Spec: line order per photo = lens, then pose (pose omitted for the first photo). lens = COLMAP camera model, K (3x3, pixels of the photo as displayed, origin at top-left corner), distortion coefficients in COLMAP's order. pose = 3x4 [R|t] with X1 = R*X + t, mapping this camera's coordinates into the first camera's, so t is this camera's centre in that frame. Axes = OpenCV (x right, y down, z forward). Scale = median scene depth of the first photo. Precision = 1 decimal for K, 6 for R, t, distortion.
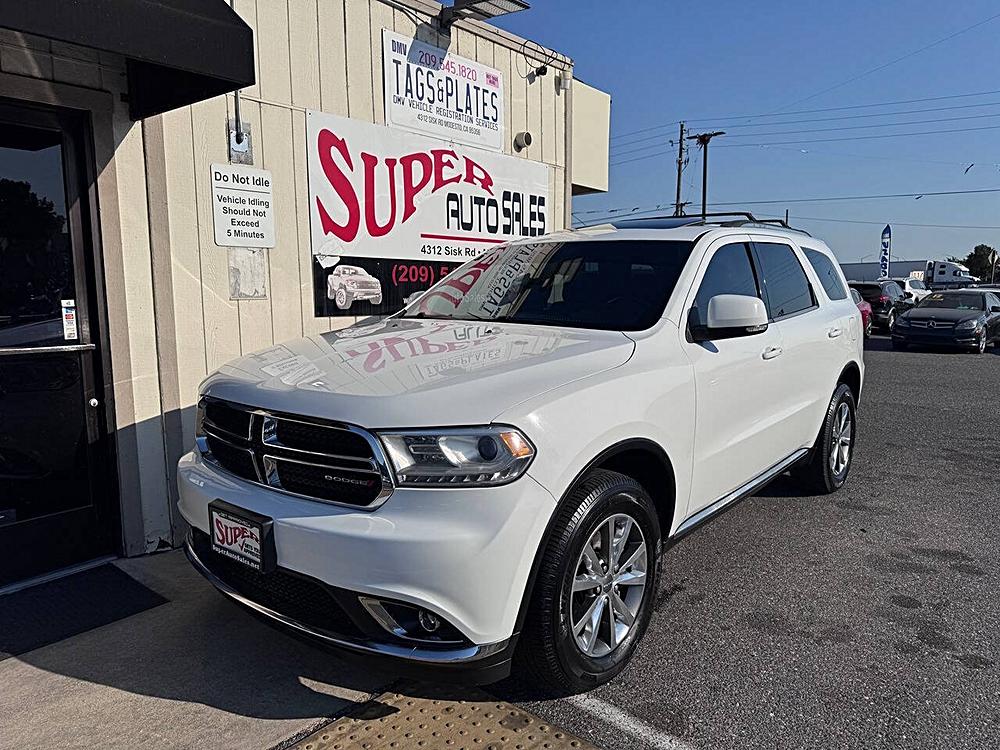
lens RADIAL K [[709.0, 0, 501.9], [0, 709.0, 389.5], [0, 0, 1]] dist [0.047517, -0.050705]
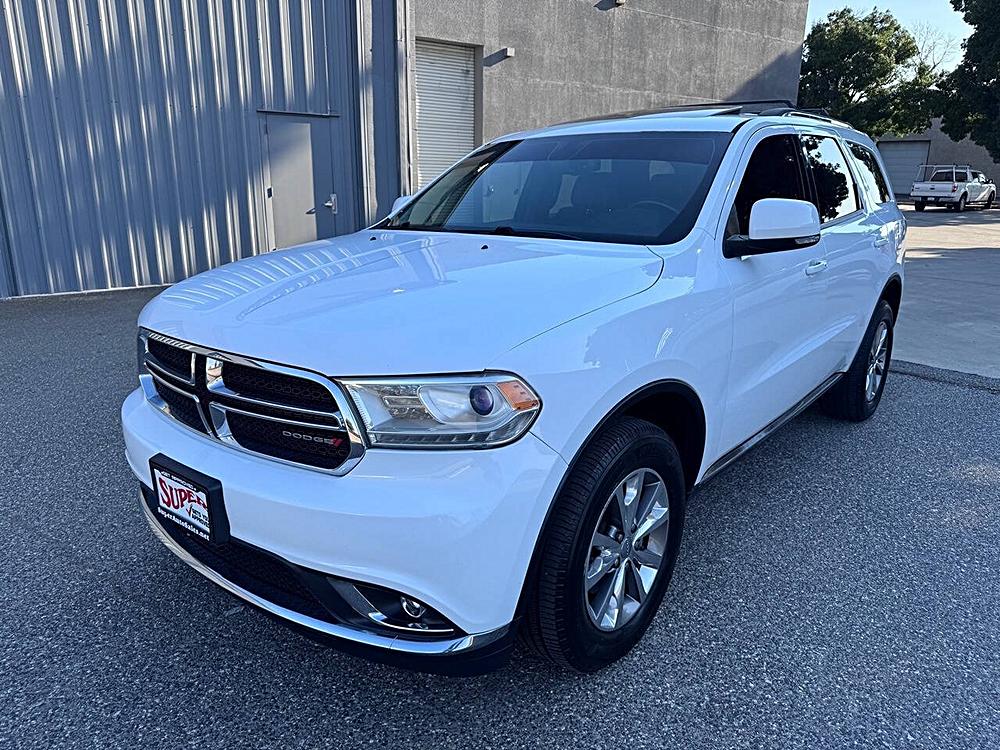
lens RADIAL K [[709.0, 0, 503.0], [0, 709.0, 380.8], [0, 0, 1]] dist [0.047517, -0.050705]
pose [[0.999976, -0.003701, -0.005836, 0.004951], [0.004379, 0.992659, 0.120868, -0.019049], [0.005346, -0.120890, 0.992651, 0.113946]]
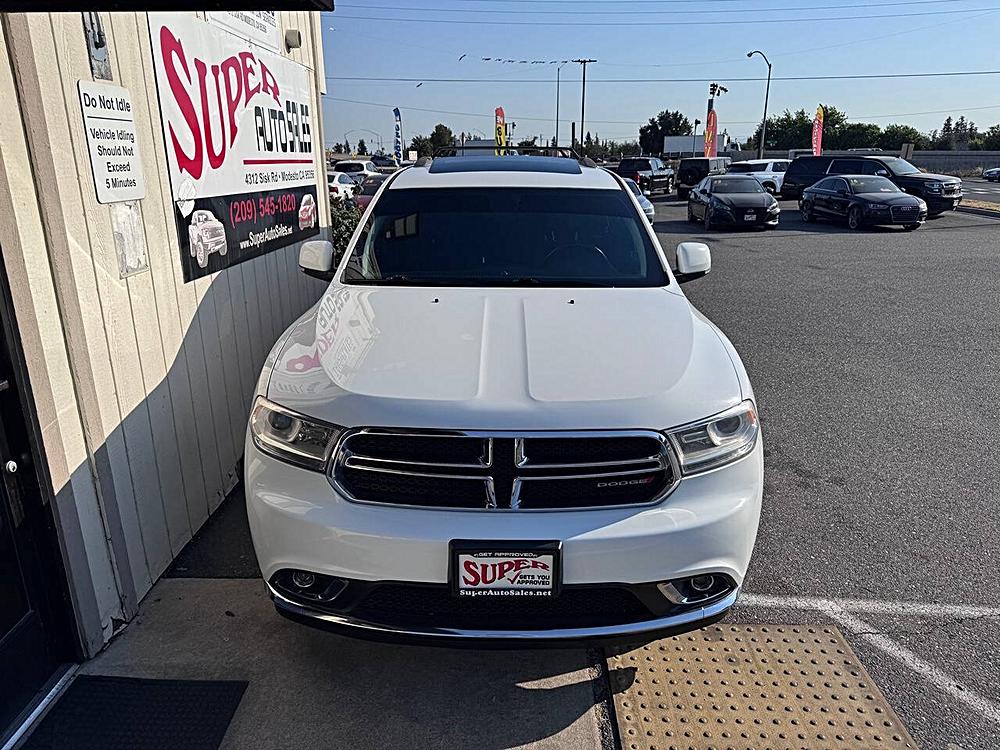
lens RADIAL K [[709.0, 0, 502.8], [0, 709.0, 382.5], [0, 0, 1]] dist [0.047517, -0.050705]
pose [[0.780886, -0.190852, 0.594805, -0.523573], [0.092641, 0.977037, 0.191874, -0.124516], [-0.617766, -0.094728, 0.780635, 0.187422]]
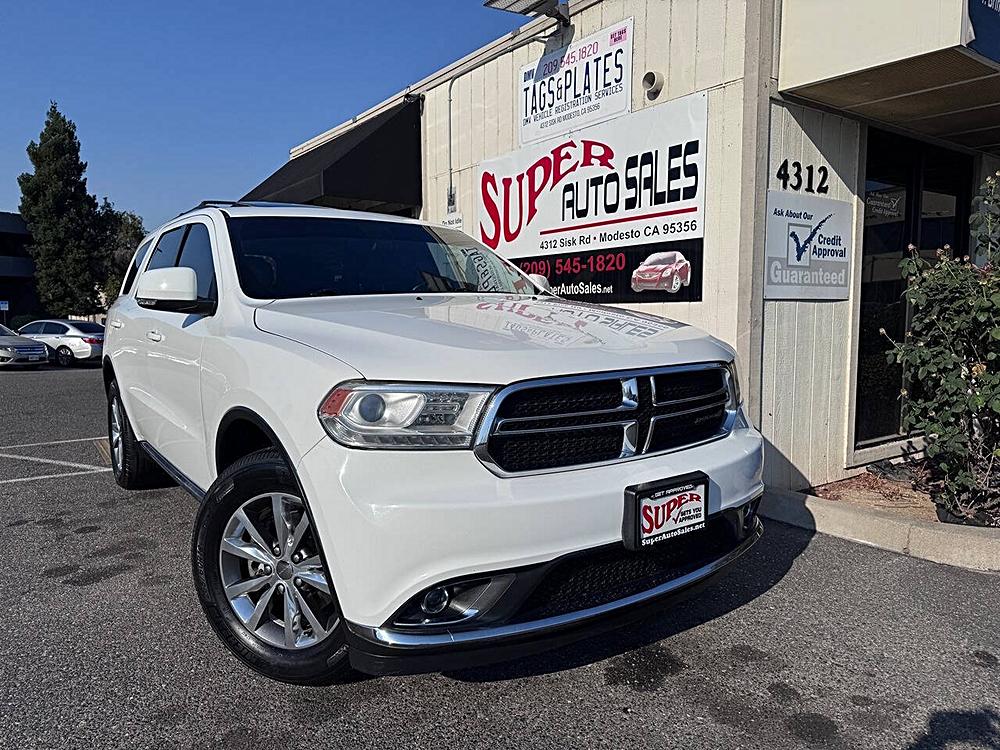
lens RADIAL K [[709.0, 0, 483.5], [0, 709.0, 378.7], [0, 0, 1]] dist [0.047517, -0.050705]
pose [[-0.285669, 0.094982, -0.953610, 1.219743], [-0.126860, 0.982571, 0.135870, -0.167322], [0.949894, 0.159789, -0.268641, 1.557308]]
